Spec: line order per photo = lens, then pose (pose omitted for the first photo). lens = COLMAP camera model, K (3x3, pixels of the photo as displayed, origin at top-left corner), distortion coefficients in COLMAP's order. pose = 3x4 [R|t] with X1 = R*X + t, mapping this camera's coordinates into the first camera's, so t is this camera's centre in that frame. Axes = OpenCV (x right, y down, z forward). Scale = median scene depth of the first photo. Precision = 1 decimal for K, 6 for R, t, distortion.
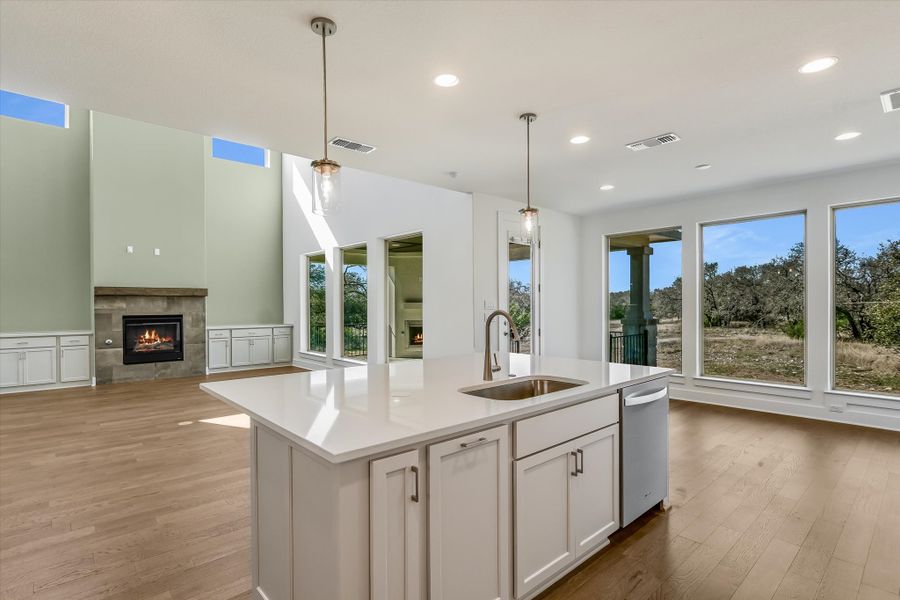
lens RADIAL K [[451.8, 0, 455.7], [0, 451.8, 307.8], [0, 0, 1]] dist [-0.001072, 0.000838]
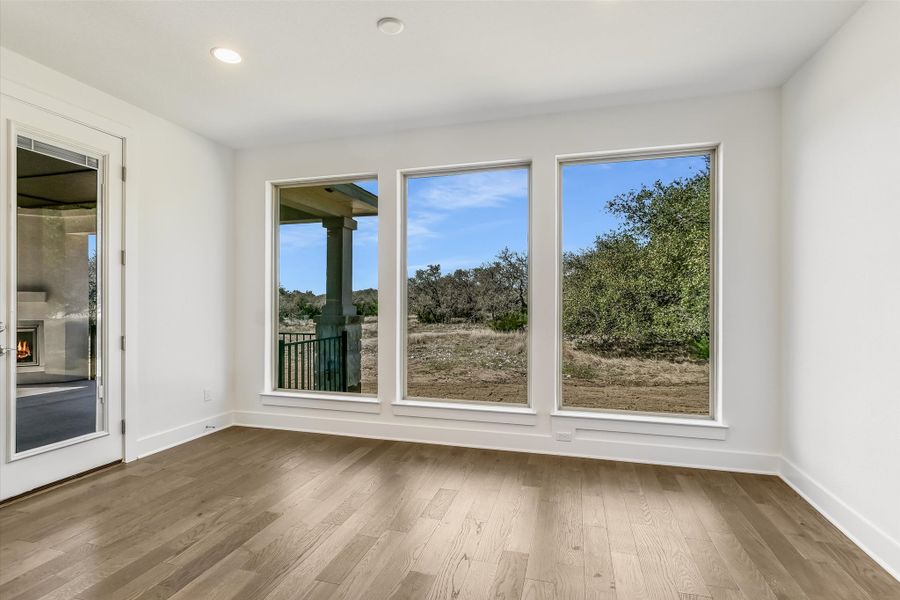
lens RADIAL K [[444.3, 0, 450.0], [0, 444.3, 300.0], [0, 0, 1]] dist [-0.025879, -0.000021]
pose [[0.856591, 0.009706, 0.515904, 0.077981], [-0.002356, 0.999886, -0.014901, 0.003841], [-0.515990, 0.011548, 0.856517, 0.118761]]
